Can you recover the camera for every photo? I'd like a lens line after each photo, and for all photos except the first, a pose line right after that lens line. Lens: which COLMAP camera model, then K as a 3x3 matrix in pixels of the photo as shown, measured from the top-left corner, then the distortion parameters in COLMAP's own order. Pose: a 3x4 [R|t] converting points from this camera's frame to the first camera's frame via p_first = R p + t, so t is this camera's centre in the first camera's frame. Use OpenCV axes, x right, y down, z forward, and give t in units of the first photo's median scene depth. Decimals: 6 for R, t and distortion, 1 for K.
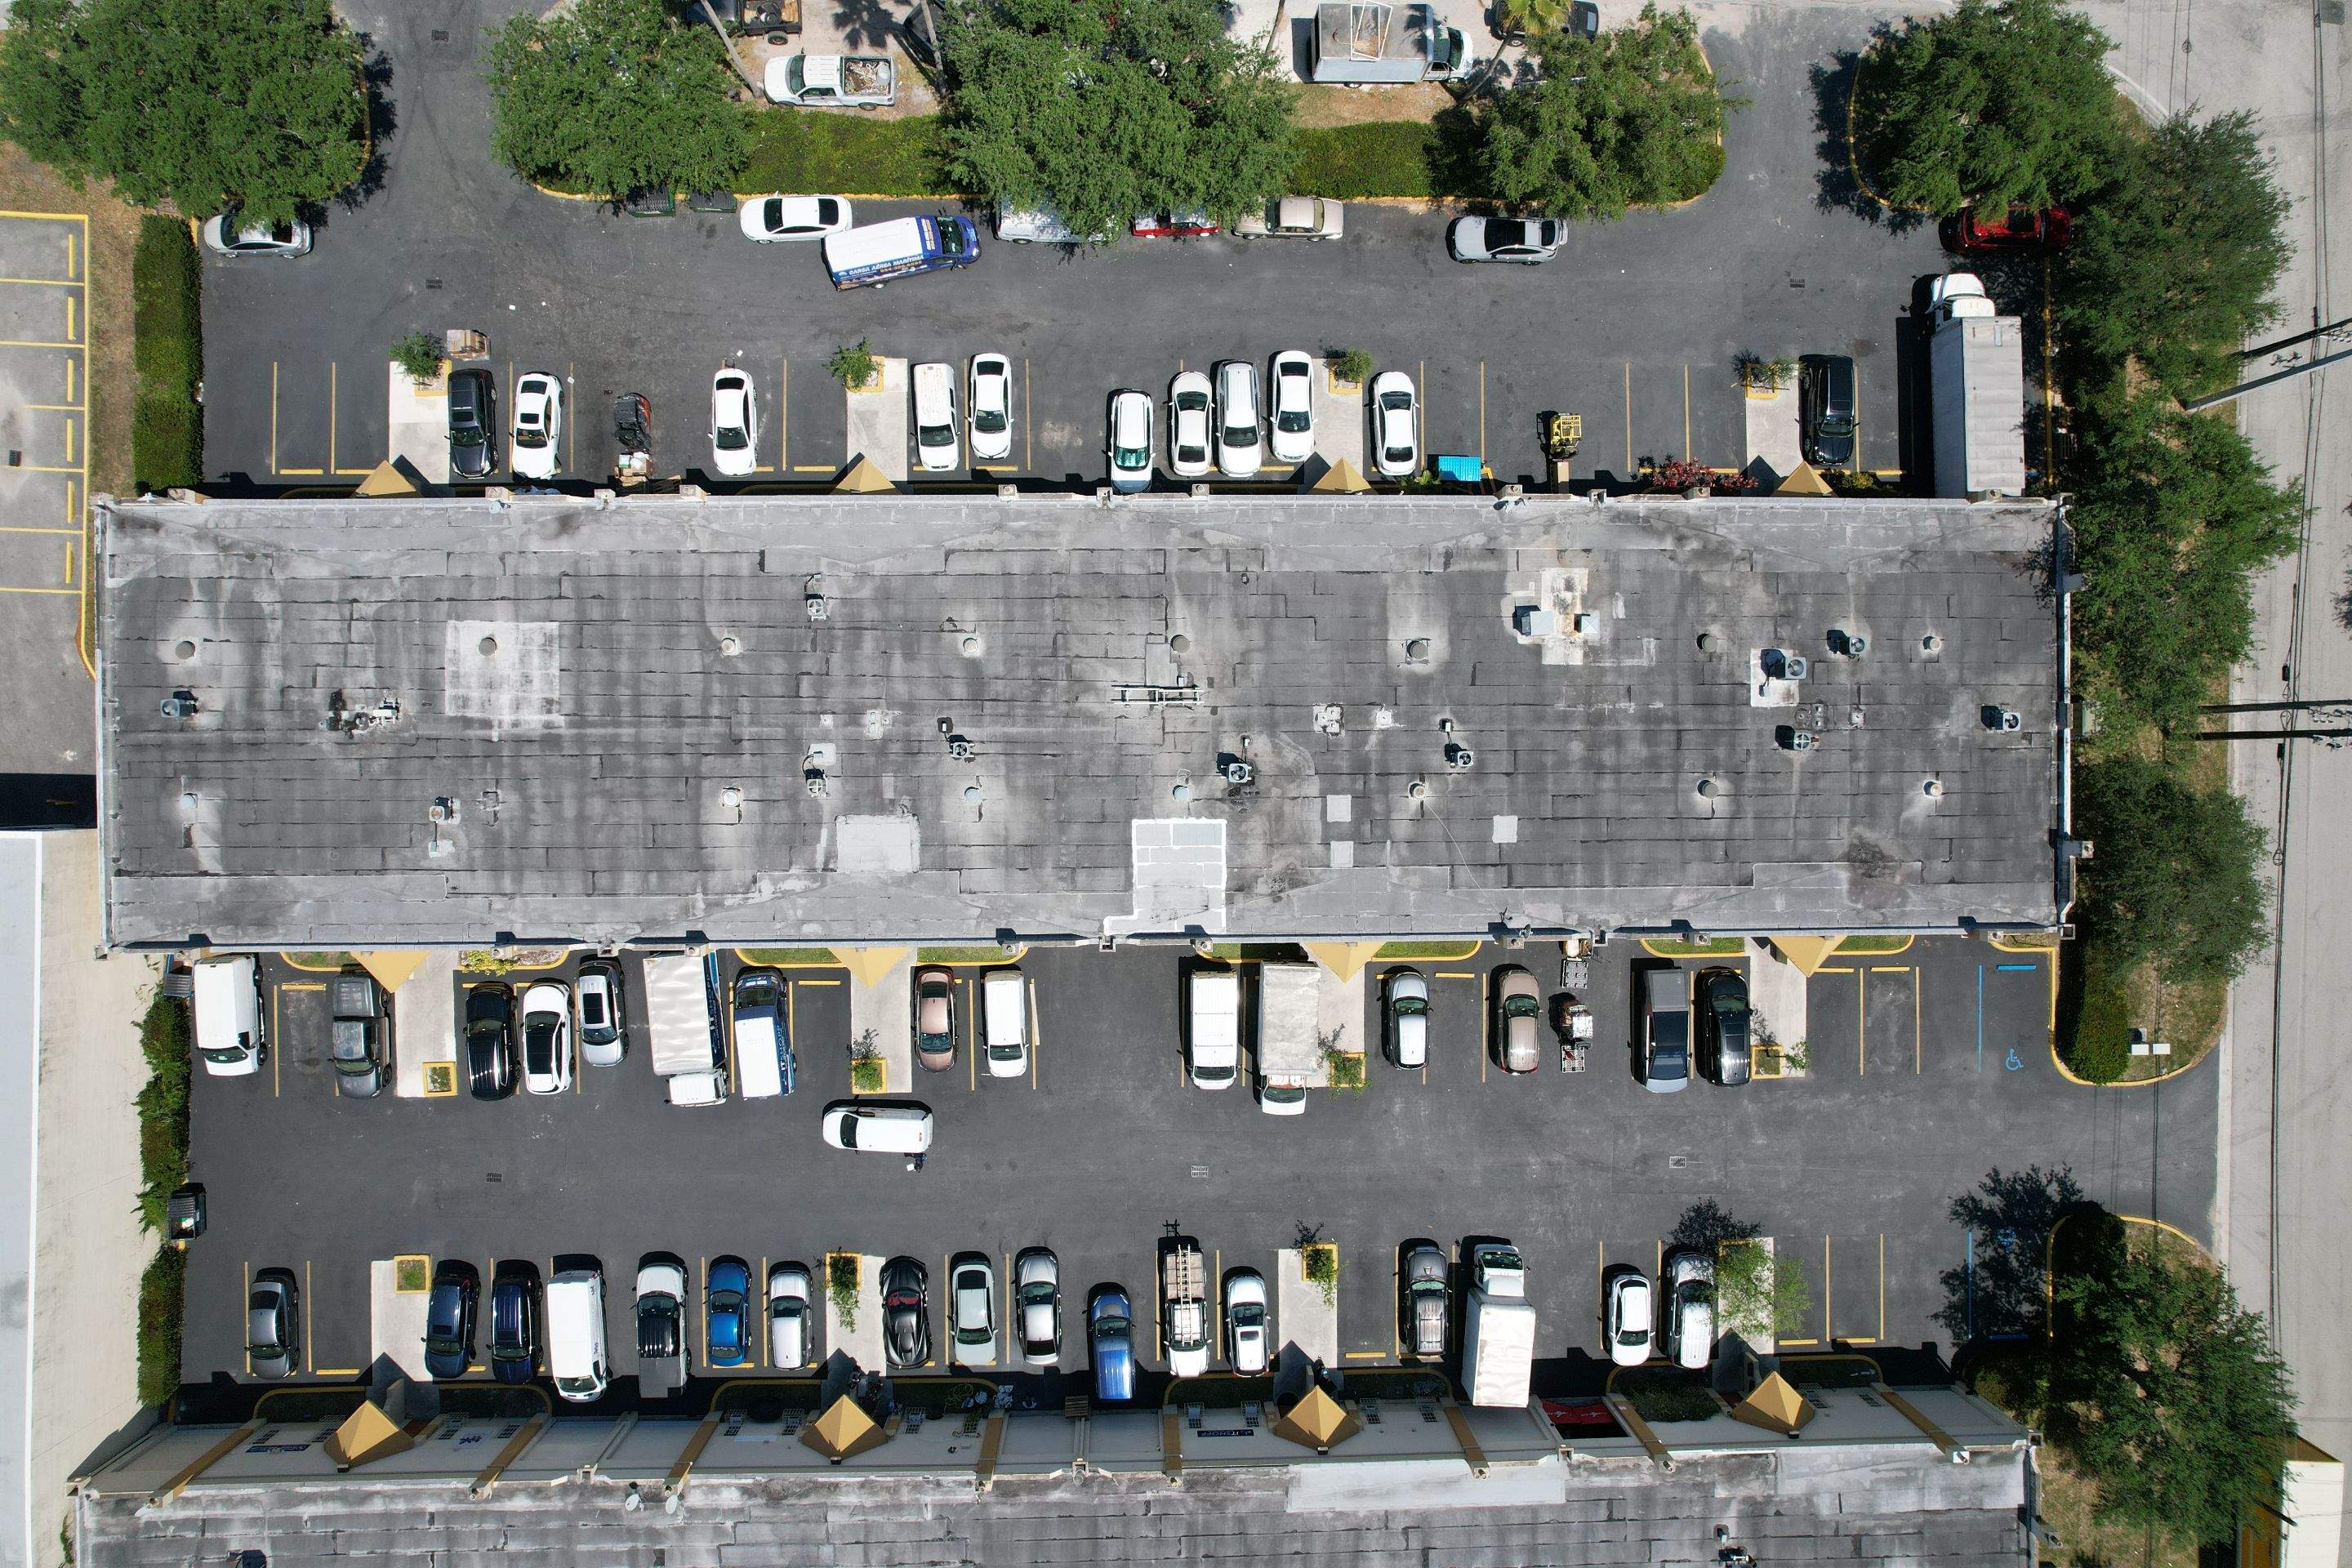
lens RADIAL K [[1499.2, 0, 1176.0], [0, 1499.2, 784.0], [0, 0, 1]] dist [-0.025060, 0.000148]
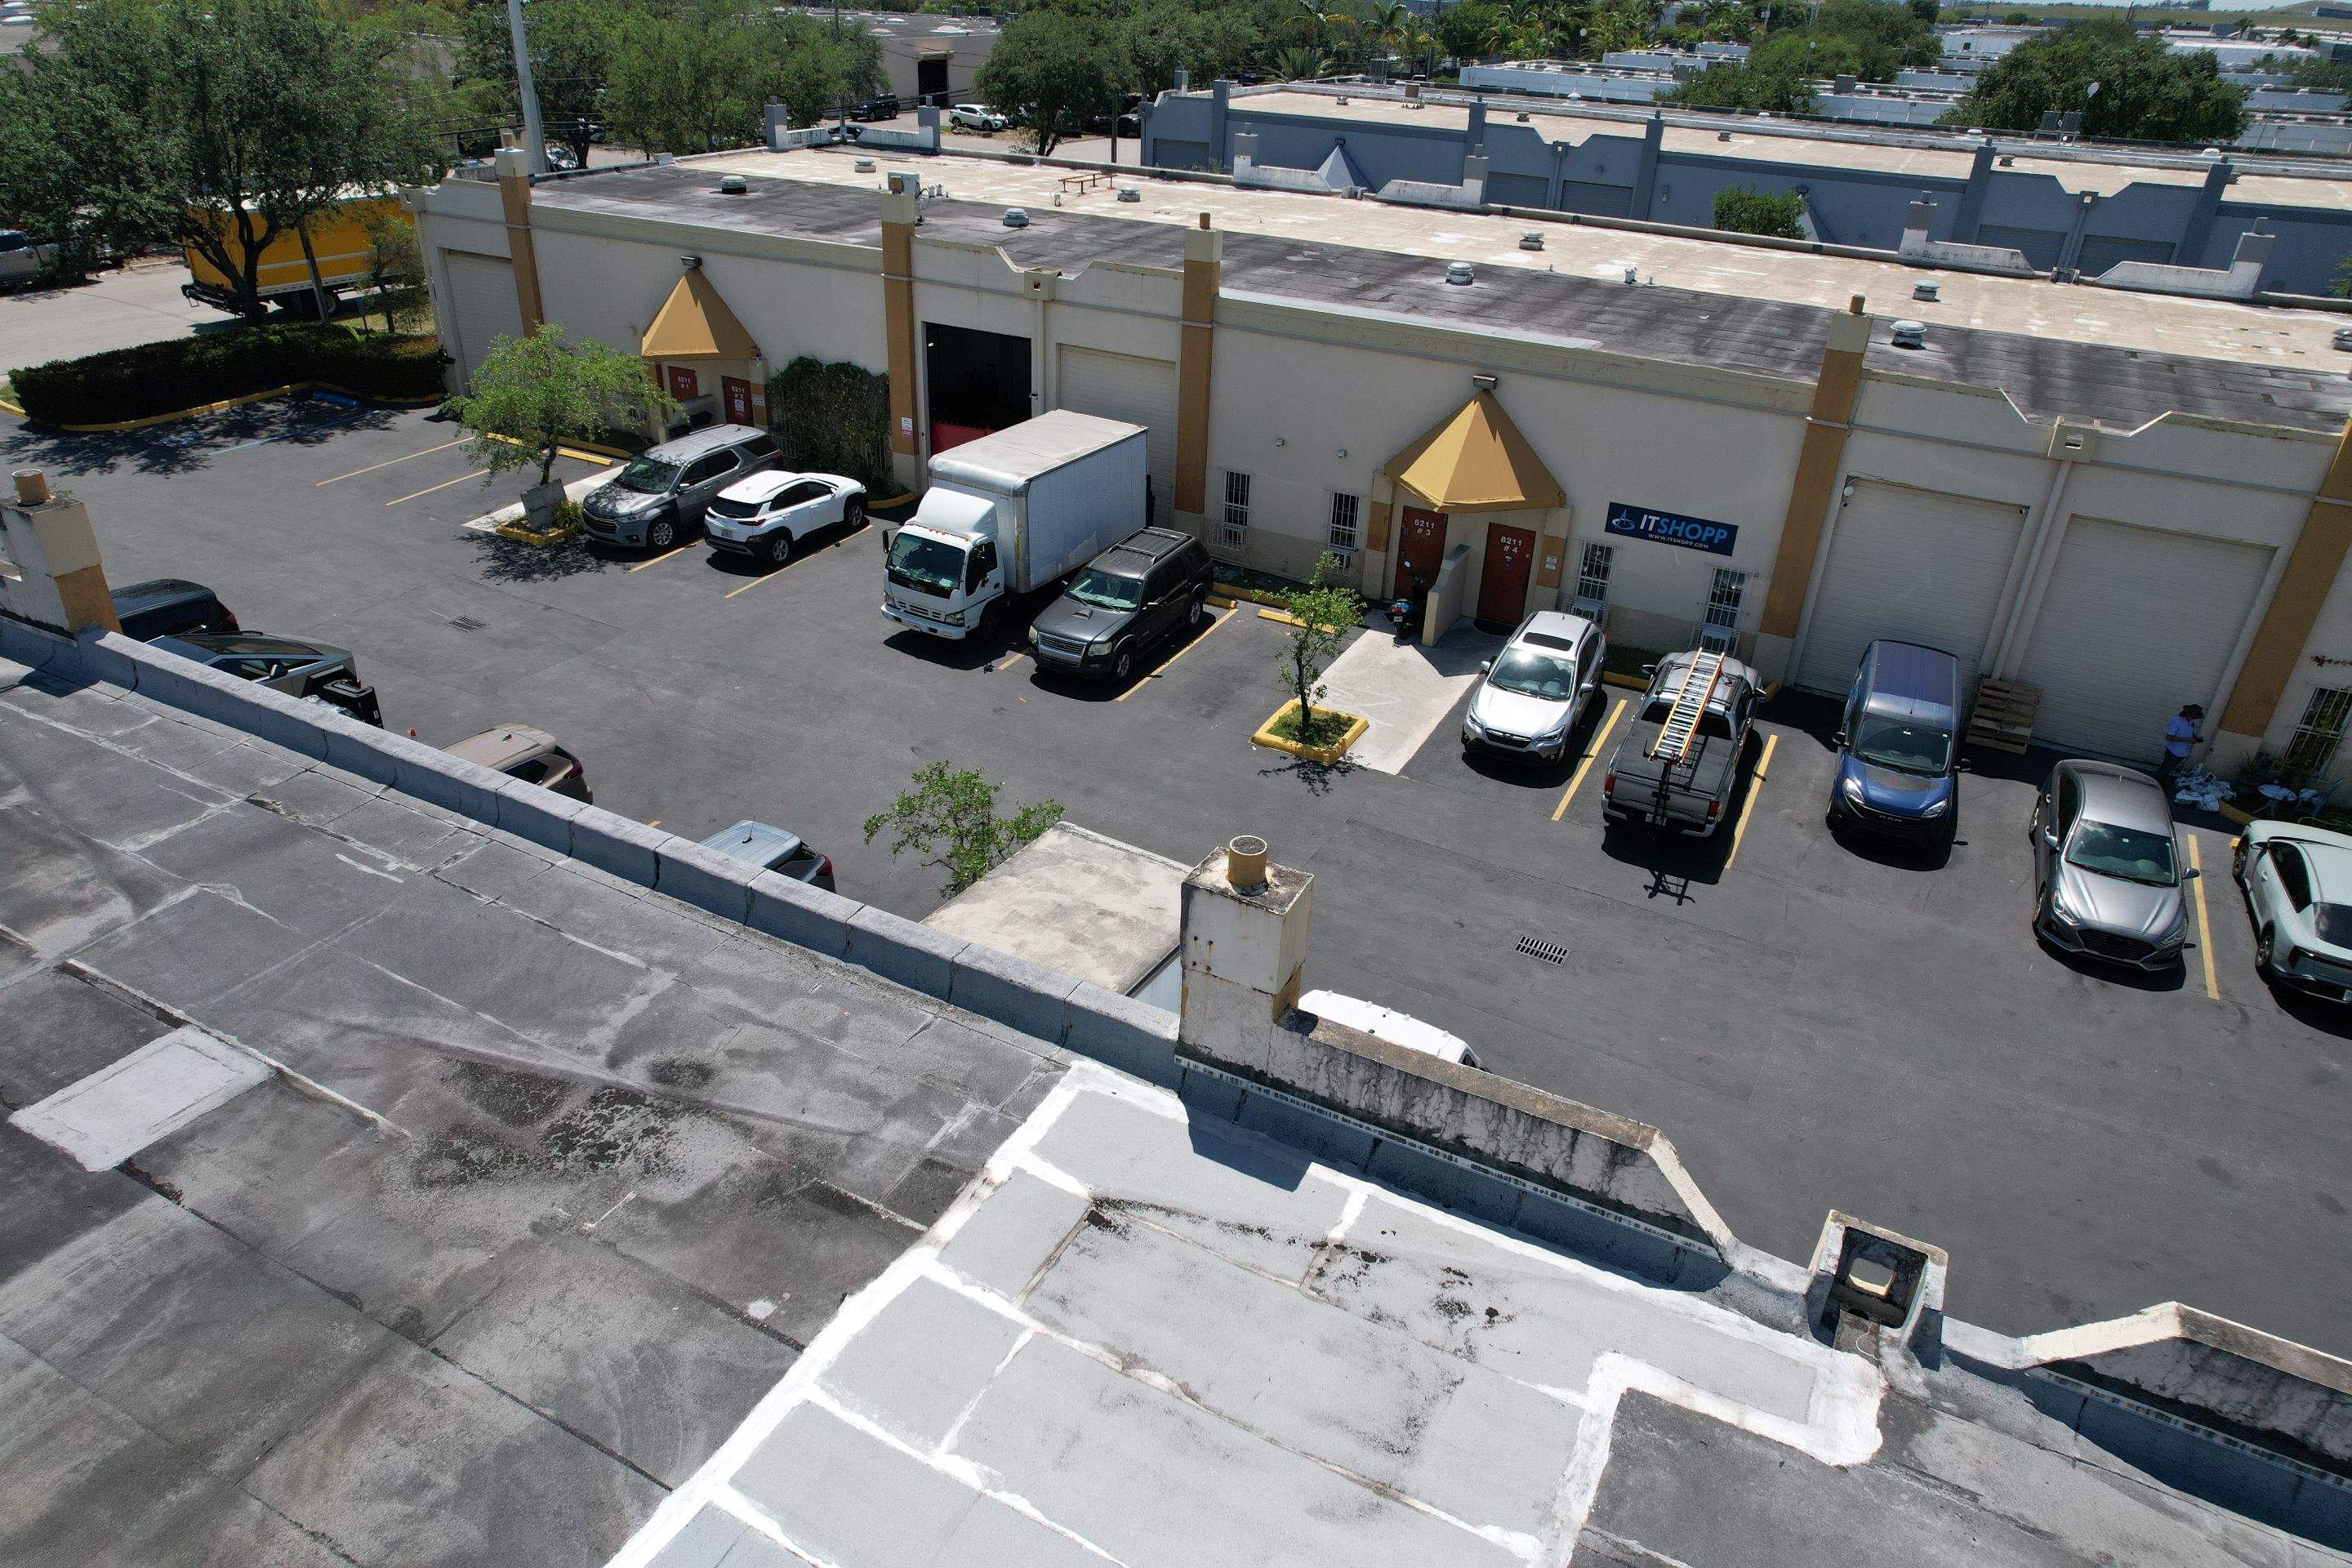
lens RADIAL K [[1499.2, 0, 1176.0], [0, 1499.2, 784.0], [0, 0, 1]] dist [-0.025060, 0.000148]
pose [[-0.881771, -0.289412, 0.372451, -0.024180], [0.469313, -0.459369, 0.754139, -0.001927], [-0.047164, 0.839774, 0.540883, 0.799539]]
